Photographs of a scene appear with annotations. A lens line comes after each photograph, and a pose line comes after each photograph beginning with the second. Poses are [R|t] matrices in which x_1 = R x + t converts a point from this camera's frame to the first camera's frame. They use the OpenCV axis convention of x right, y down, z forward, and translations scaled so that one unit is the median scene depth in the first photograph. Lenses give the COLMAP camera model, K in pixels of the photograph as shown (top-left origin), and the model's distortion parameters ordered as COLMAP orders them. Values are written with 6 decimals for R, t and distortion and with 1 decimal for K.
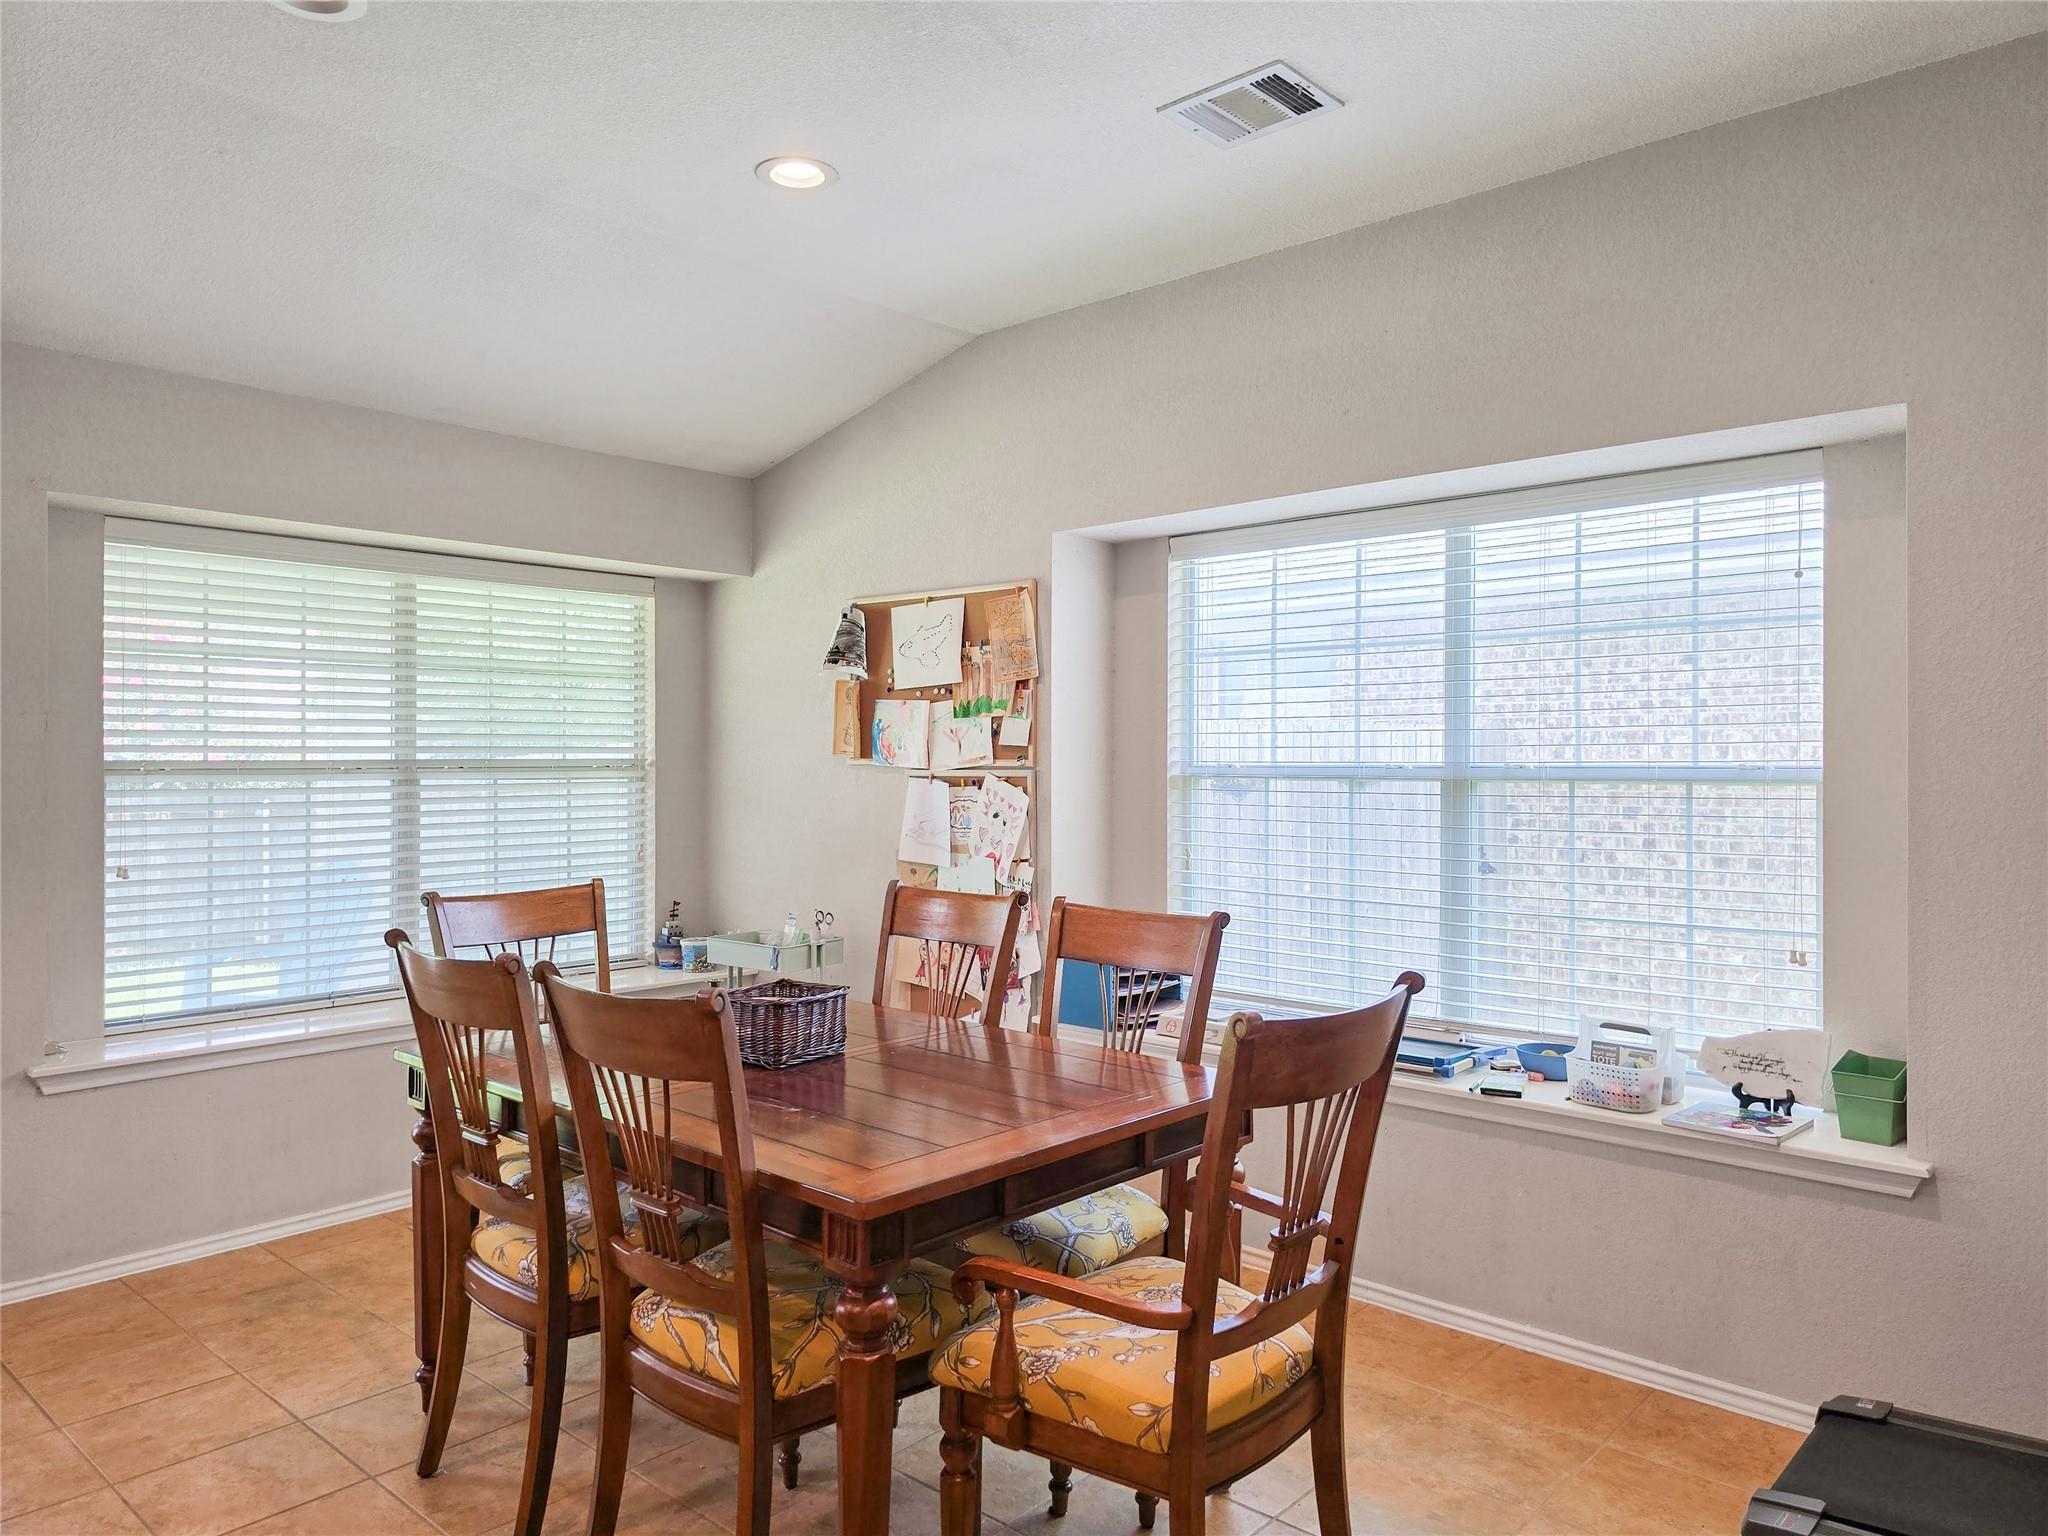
lens RADIAL K [[1388.5, 0, 994.2], [0, 1388.5, 763.9], [0, 0, 1]] dist [0.023452, -0.005169]
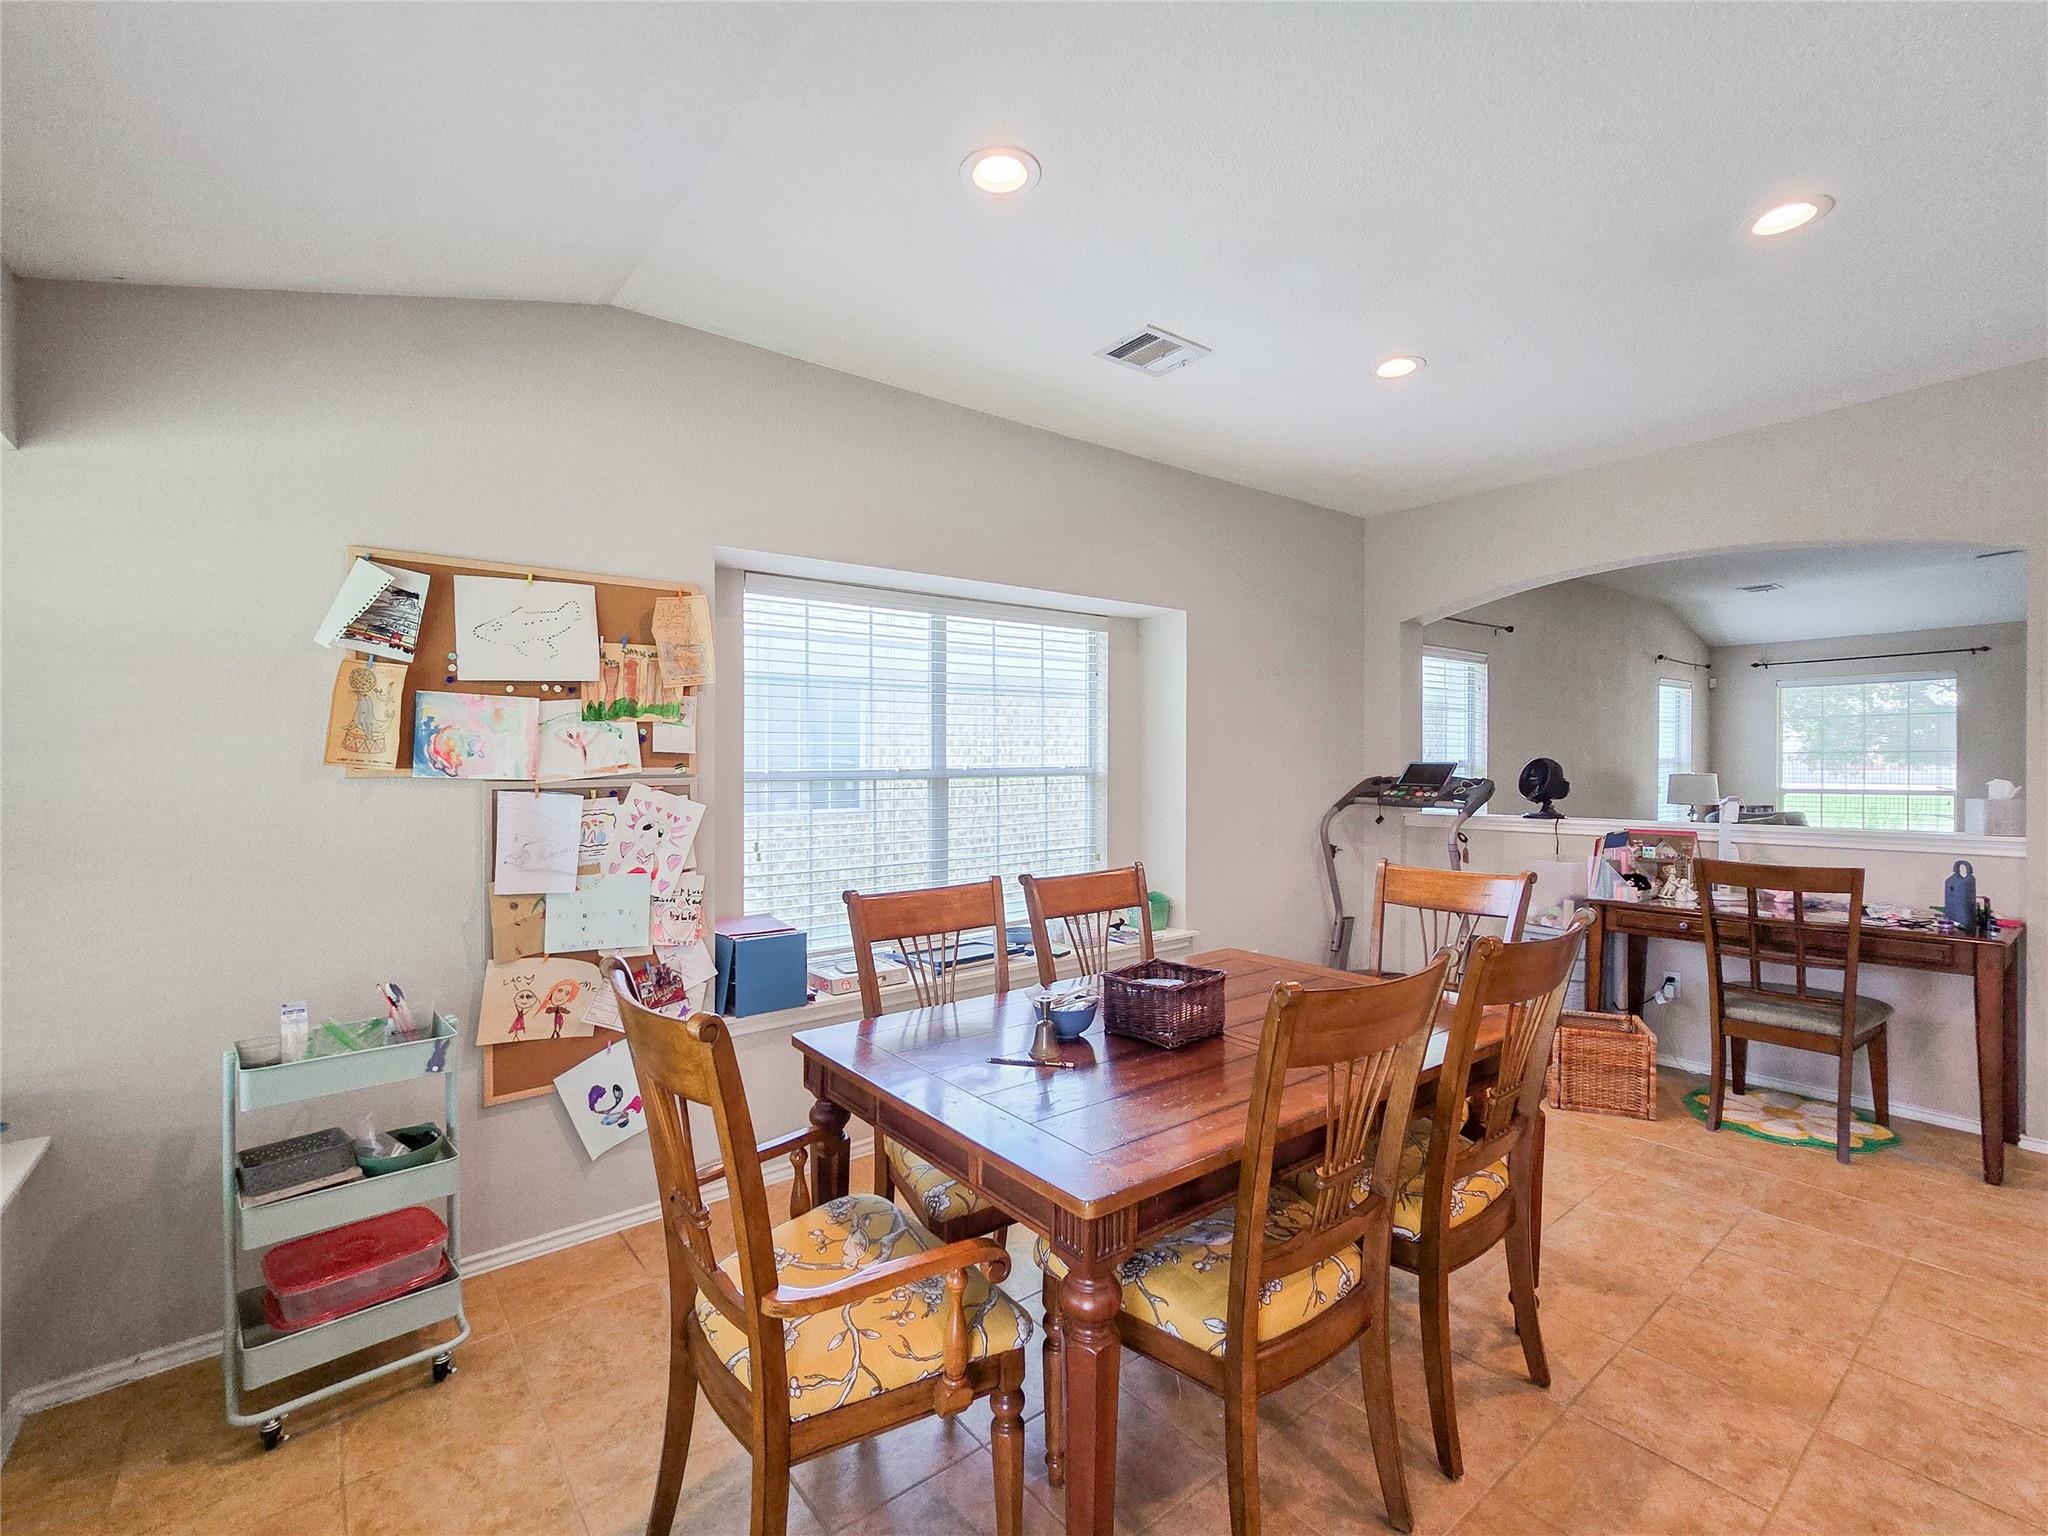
lens RADIAL K [[903.2, 0, 1024.0], [0, 903.2, 768.0], [0, 0, 1]] dist [0.000691, 0.000181]
pose [[0.152417, -0.006705, 0.988294, -0.560077], [0.010734, 0.999929, 0.005129, -0.003290], [-0.988258, 0.009827, 0.152478, 0.650757]]
